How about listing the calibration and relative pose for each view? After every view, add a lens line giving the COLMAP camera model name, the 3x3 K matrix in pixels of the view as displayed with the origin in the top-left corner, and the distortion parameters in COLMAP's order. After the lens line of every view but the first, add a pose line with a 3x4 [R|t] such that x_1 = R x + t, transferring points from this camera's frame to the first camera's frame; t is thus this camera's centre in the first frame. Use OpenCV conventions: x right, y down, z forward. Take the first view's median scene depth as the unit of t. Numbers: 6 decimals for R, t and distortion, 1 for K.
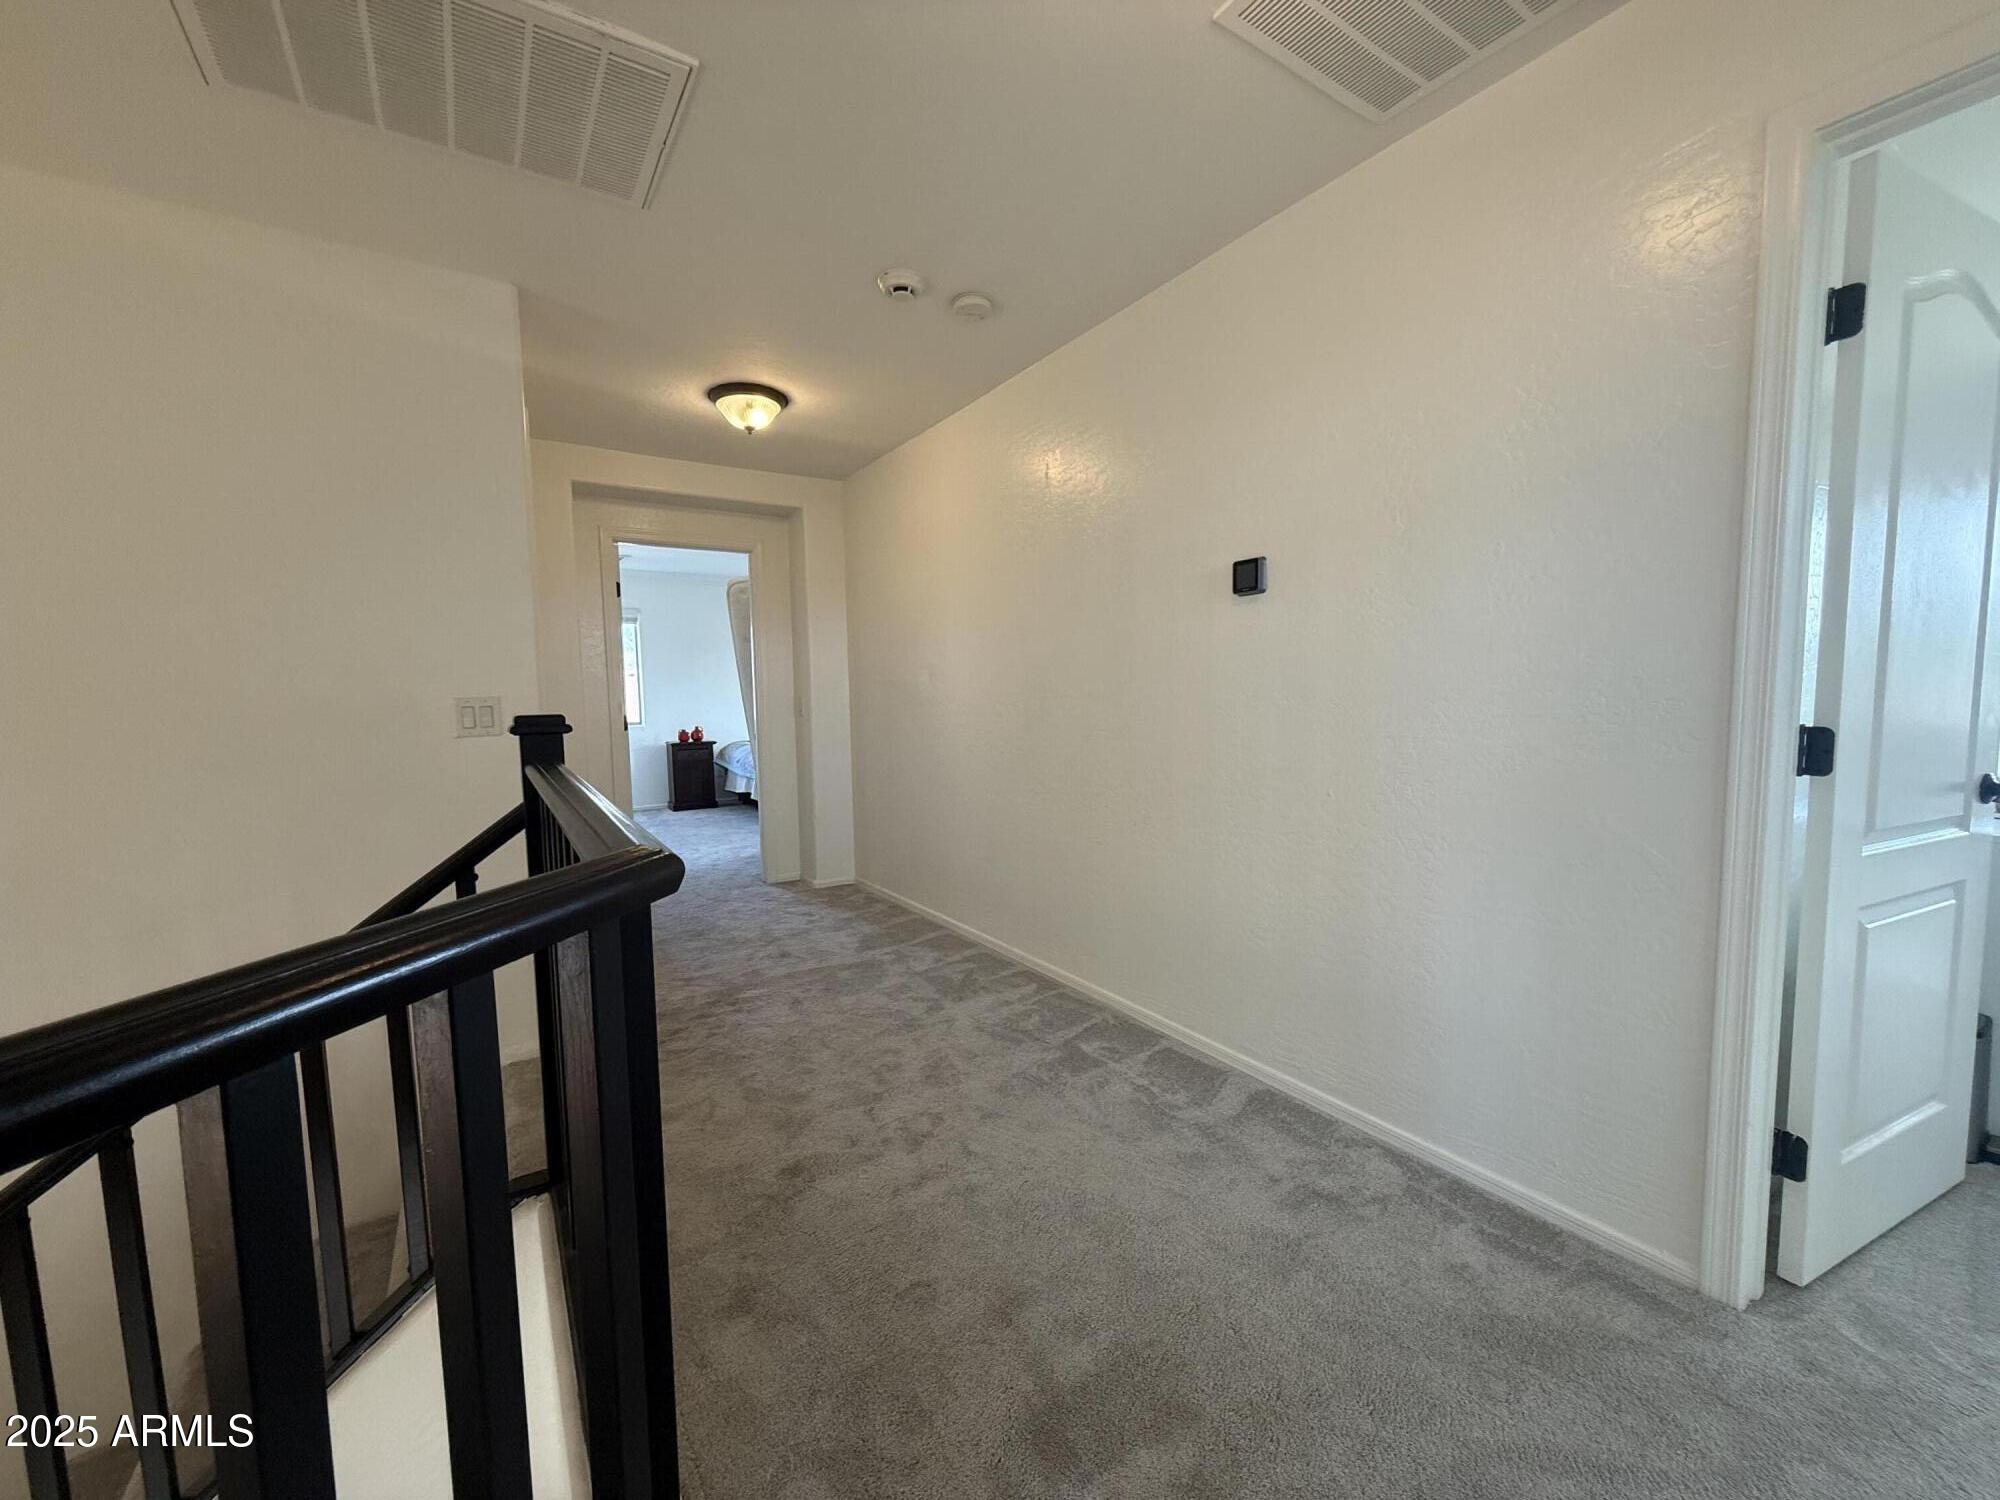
lens RADIAL K [[803.2, 0, 1007.9], [0, 803.2, 760.6], [0, 0, 1]] dist [0.001388, 0.000080]
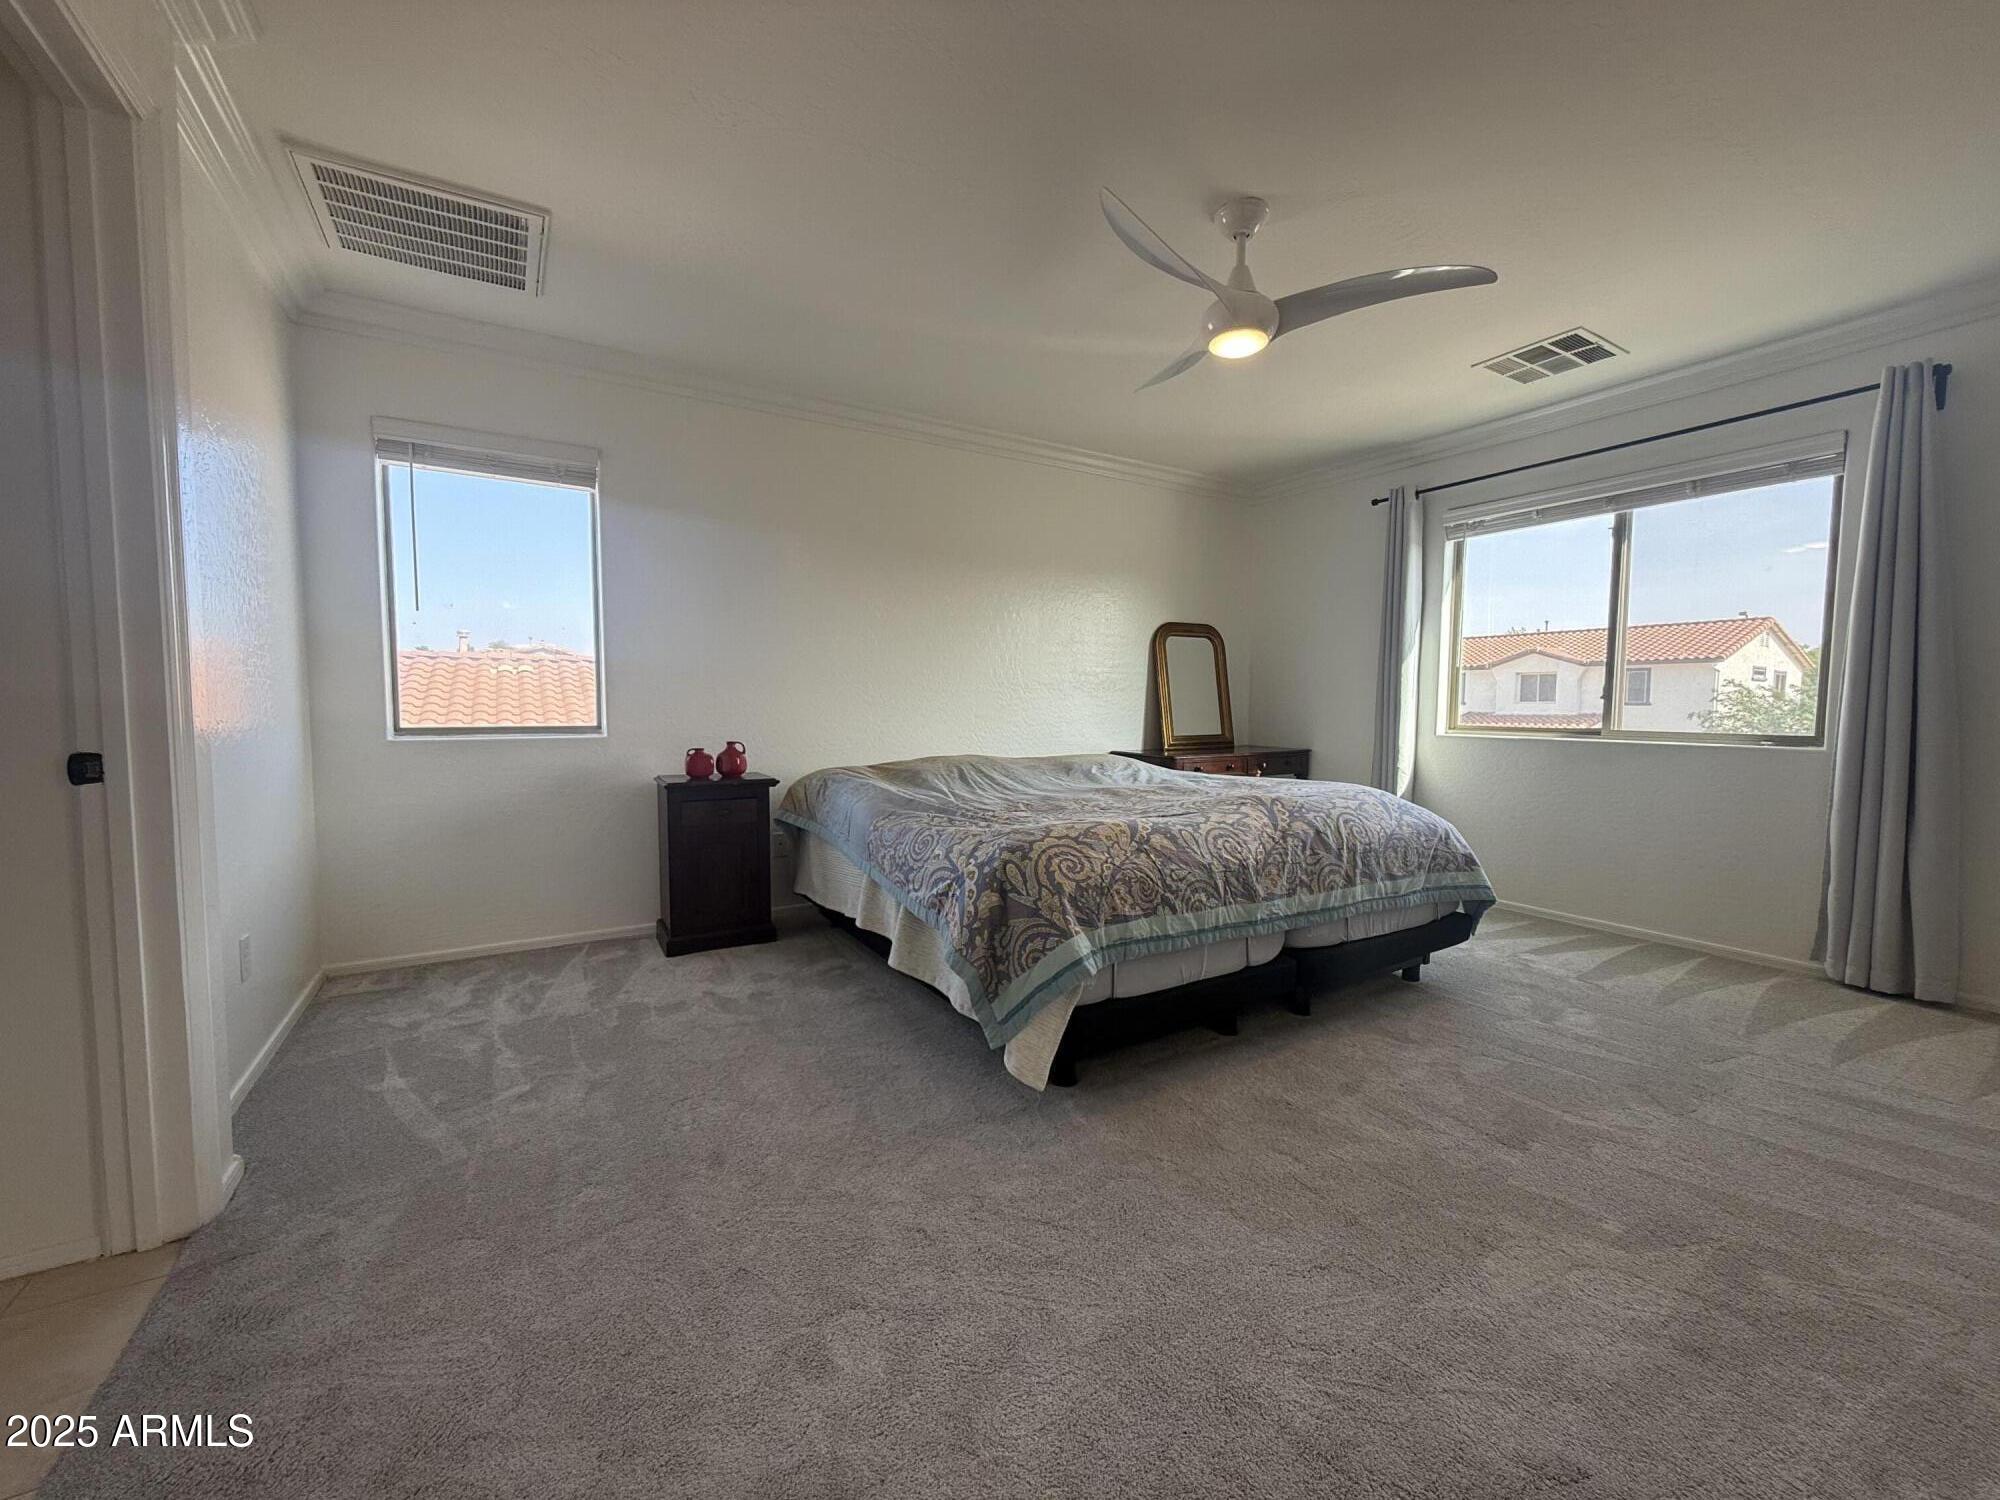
lens RADIAL K [[803.2, 0, 990.4], [0, 803.2, 749.7], [0, 0, 1]] dist [0.001388, 0.000080]
pose [[0.999107, 0.018763, -0.037862, -0.242267], [-0.019724, 0.999488, -0.025176, -0.029717], [0.037370, 0.025900, 0.998966, 0.603194]]
